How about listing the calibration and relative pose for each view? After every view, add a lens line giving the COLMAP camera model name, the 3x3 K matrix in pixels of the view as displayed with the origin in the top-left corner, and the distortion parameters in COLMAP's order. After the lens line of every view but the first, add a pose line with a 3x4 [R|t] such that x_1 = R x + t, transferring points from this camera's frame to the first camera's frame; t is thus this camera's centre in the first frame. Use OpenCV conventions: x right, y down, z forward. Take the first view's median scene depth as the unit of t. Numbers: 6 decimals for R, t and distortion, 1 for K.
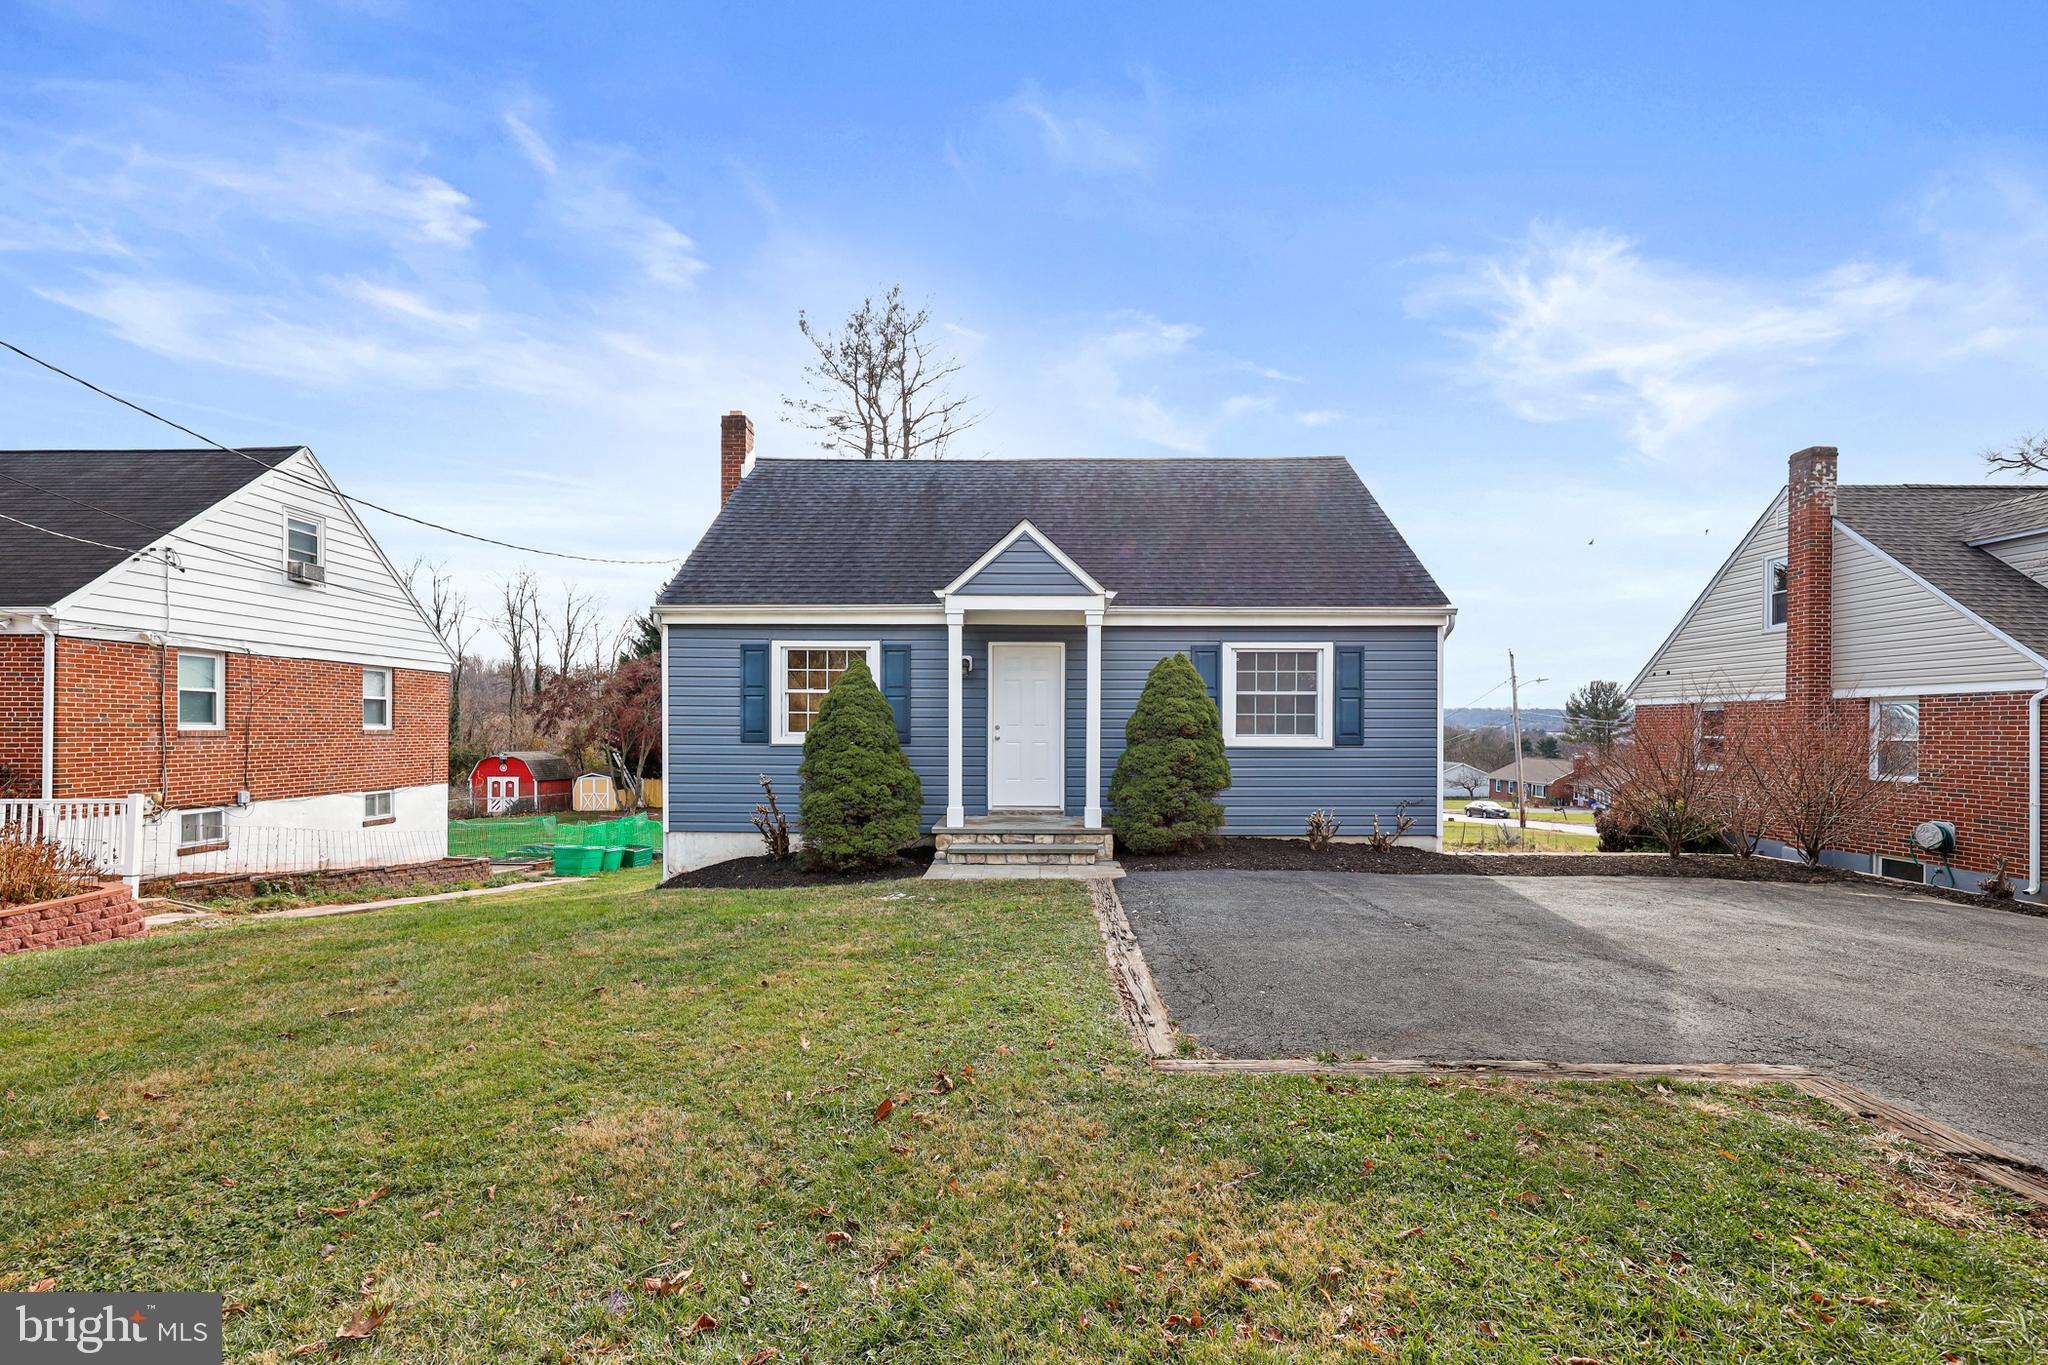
lens RADIAL K [[835.5, 0, 997.8], [0, 835.5, 737.3], [0, 0, 1]] dist [0.001342, 0.000008]
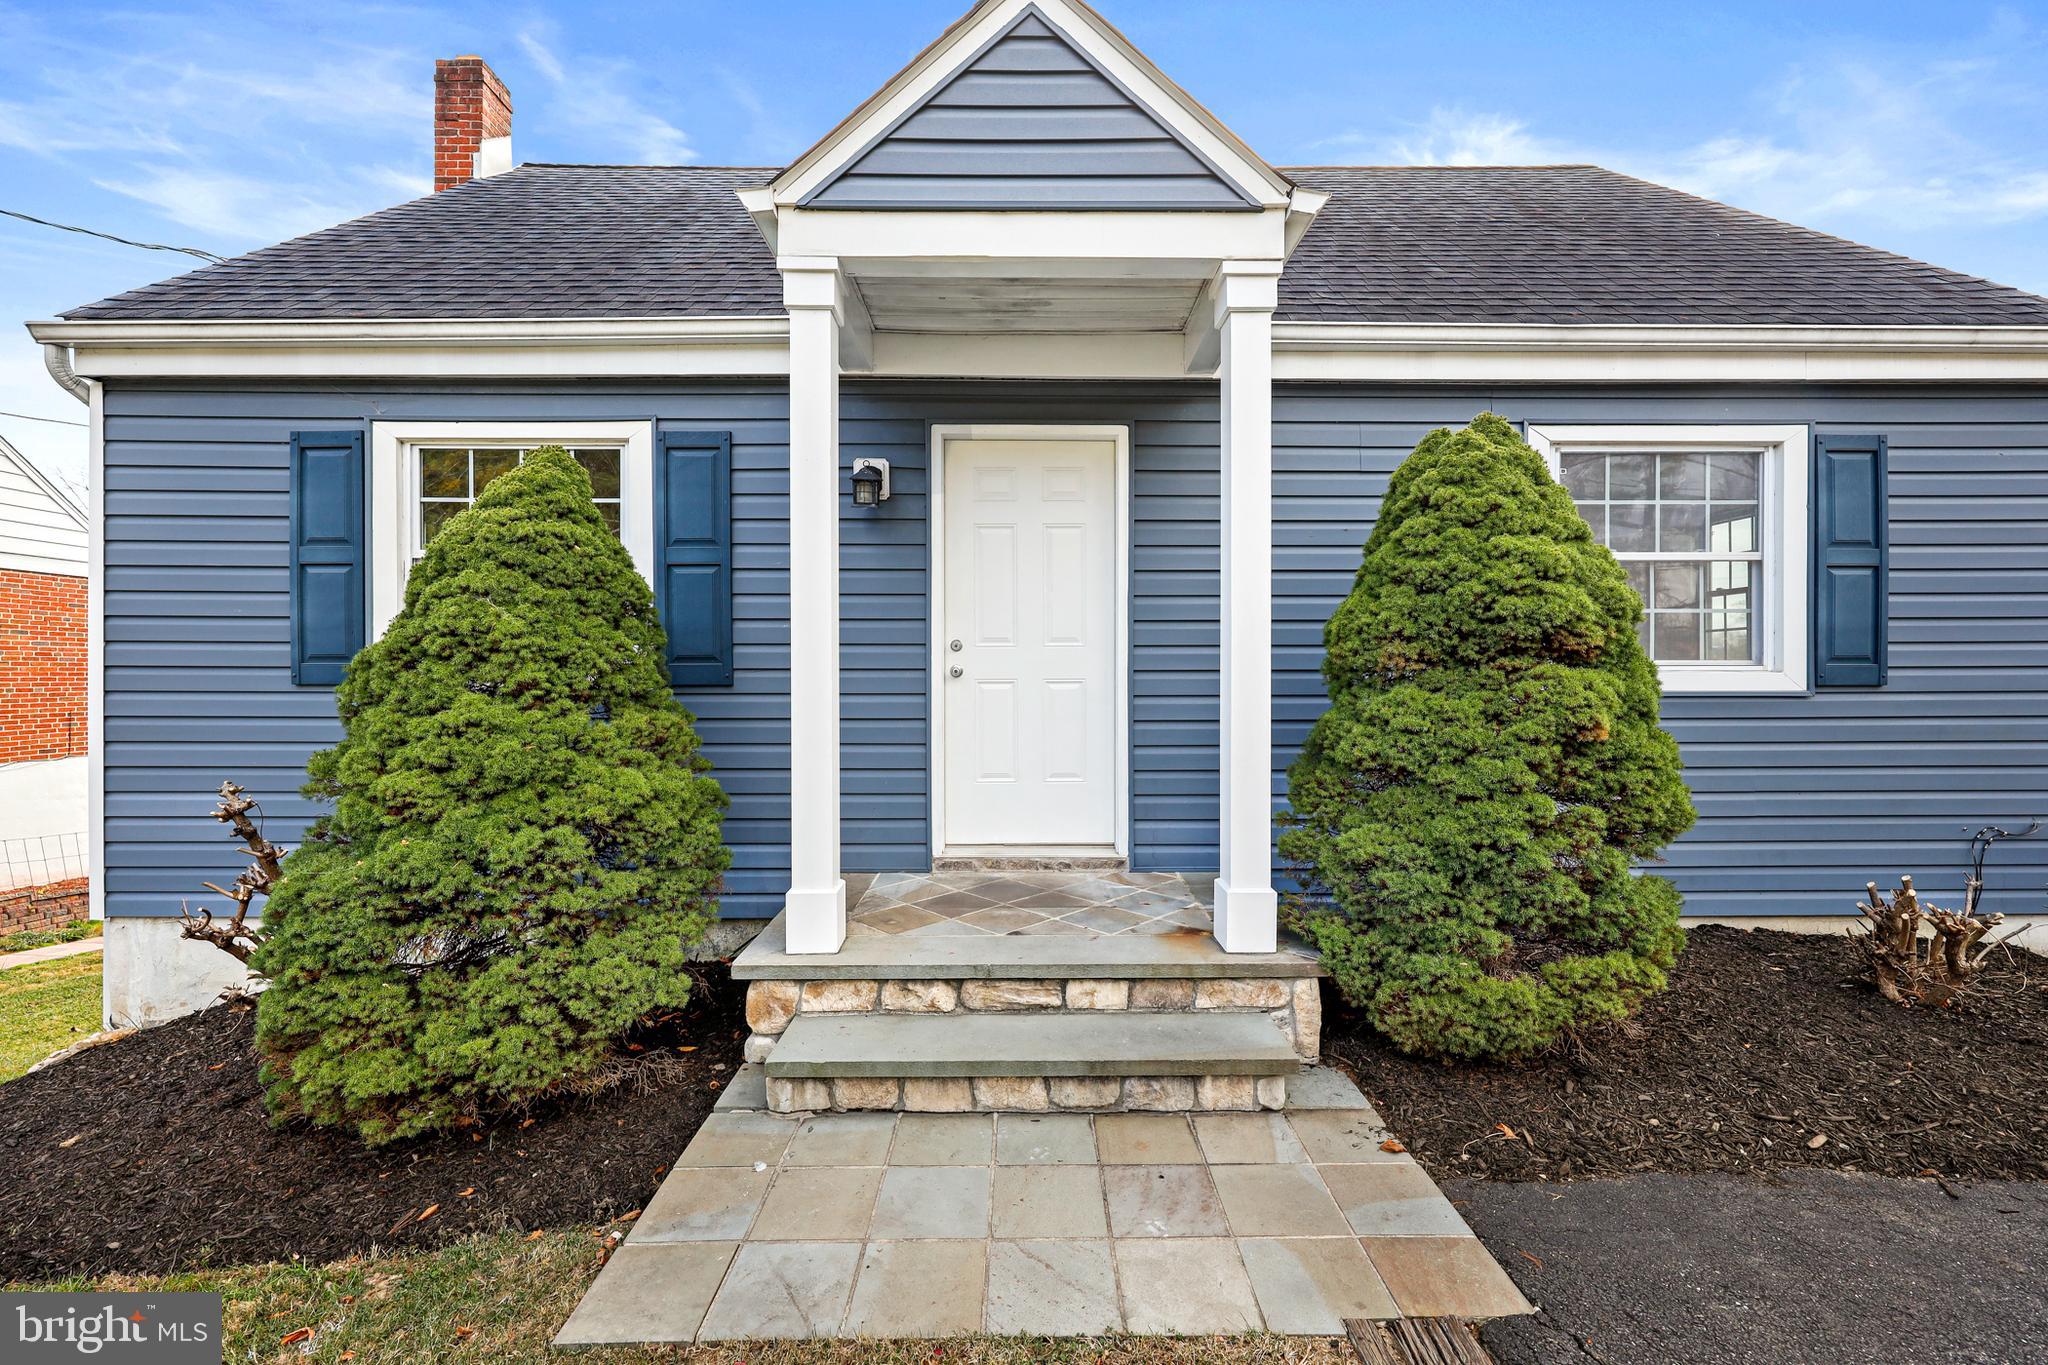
lens RADIAL K [[835.5, 0, 1004.8], [0, 835.5, 669.6], [0, 0, 1]] dist [0.001342, 0.000008]
pose [[0.999633, -0.003440, 0.026863, 0.011692], [0.003824, 0.999891, -0.014280, 0.005207], [-0.026811, 0.014377, 0.999537, 0.608493]]
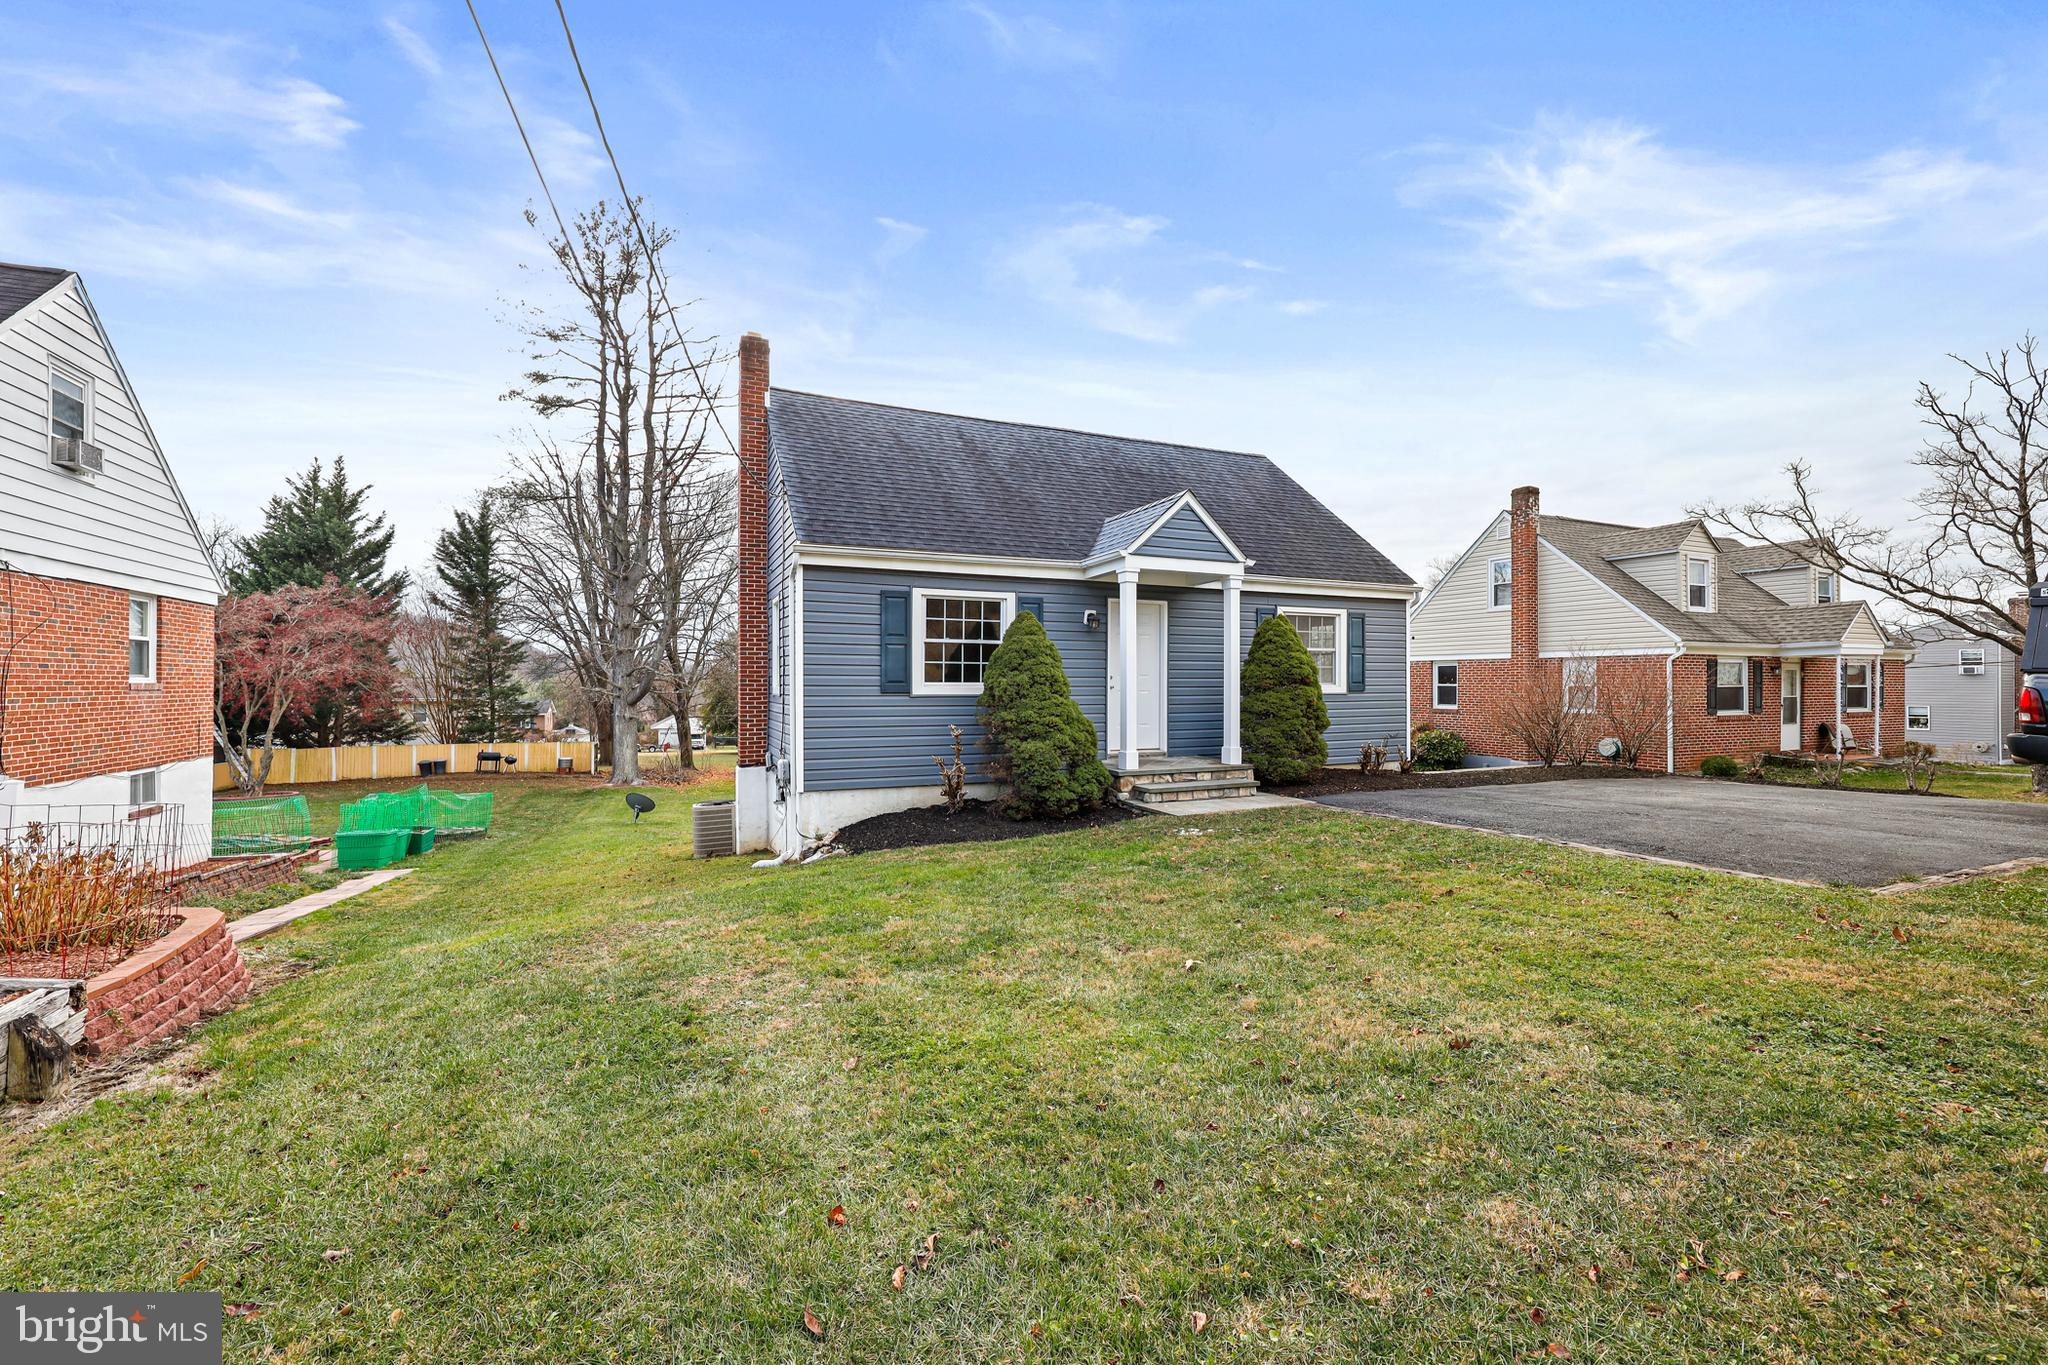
lens RADIAL K [[835.5, 0, 1002.0], [0, 835.5, 673.5], [0, 0, 1]] dist [0.001342, 0.000008]
pose [[0.908088, 0.001494, 0.418776, -0.584332], [0.007153, 0.999792, -0.019078, 0.002688], [-0.418718, 0.020320, 0.907889, 0.079375]]
